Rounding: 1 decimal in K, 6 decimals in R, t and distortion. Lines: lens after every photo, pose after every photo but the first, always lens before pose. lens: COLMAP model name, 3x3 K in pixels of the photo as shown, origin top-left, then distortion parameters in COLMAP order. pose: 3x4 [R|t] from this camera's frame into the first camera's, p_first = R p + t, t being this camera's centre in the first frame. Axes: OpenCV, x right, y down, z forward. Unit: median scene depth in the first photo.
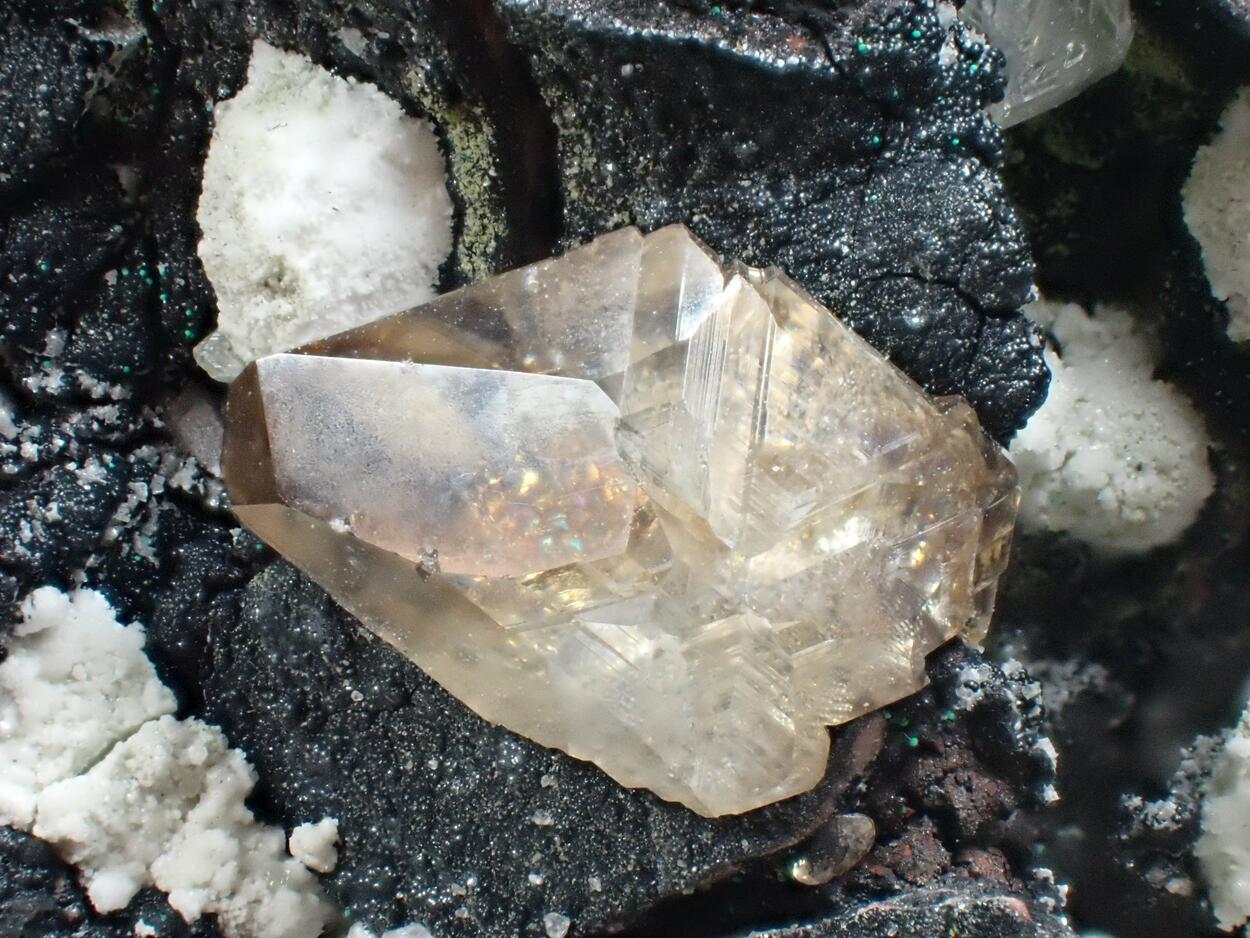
lens RADIAL K [[3973.2, 0, 623.7], [0, 3973.2, 470.7], [0, 0, 1]] dist [-0.027170, 0.000000]
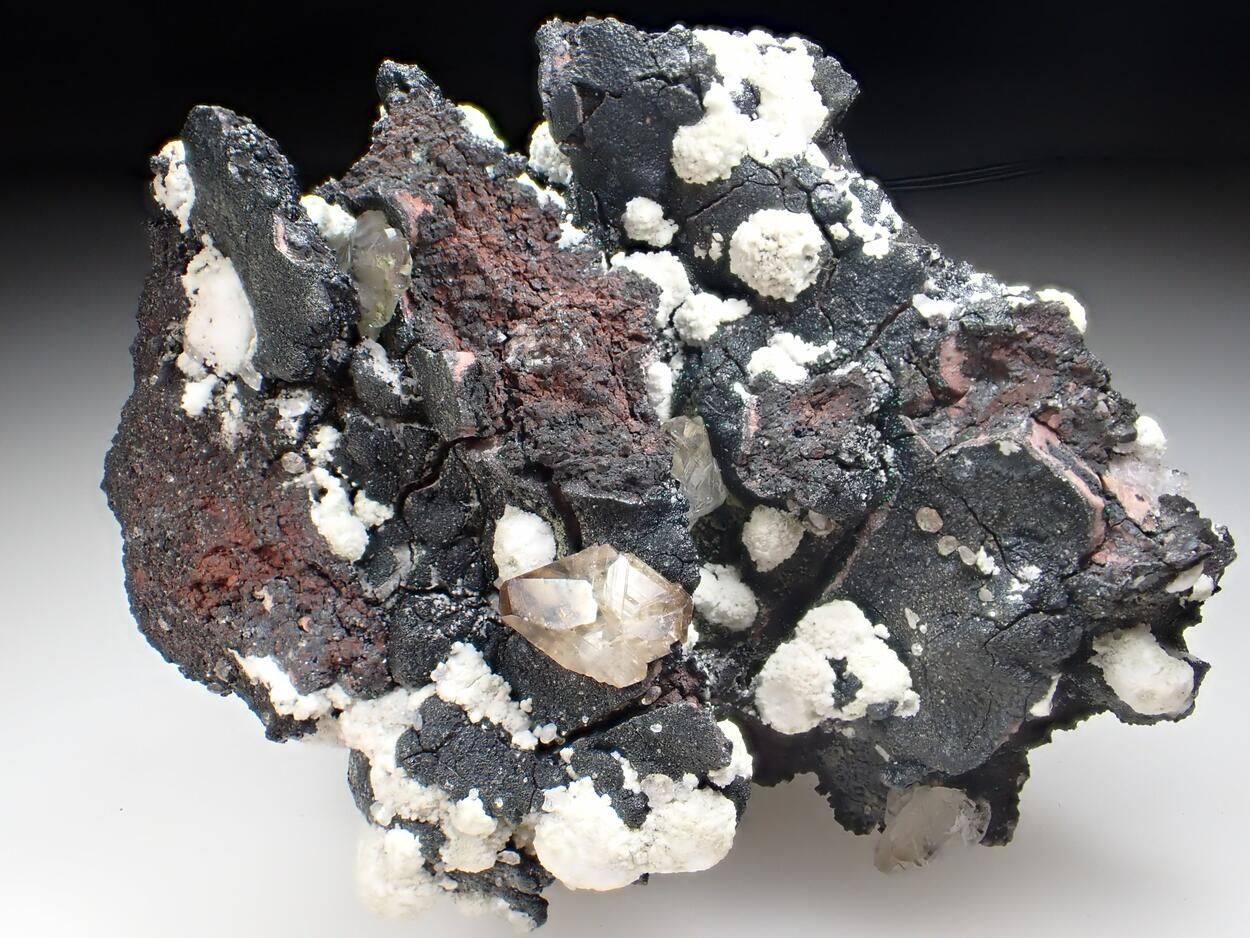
lens RADIAL K [[1374.3, 0, 628.3], [0, 1374.3, 465.8], [0, 0, 1]] dist [-0.017580, 0.000000]
pose [[0.998436, -0.043930, -0.034570, 0.083677], [0.038056, 0.987135, -0.155296, 0.076818], [0.040948, 0.153738, 0.987263, -0.396916]]
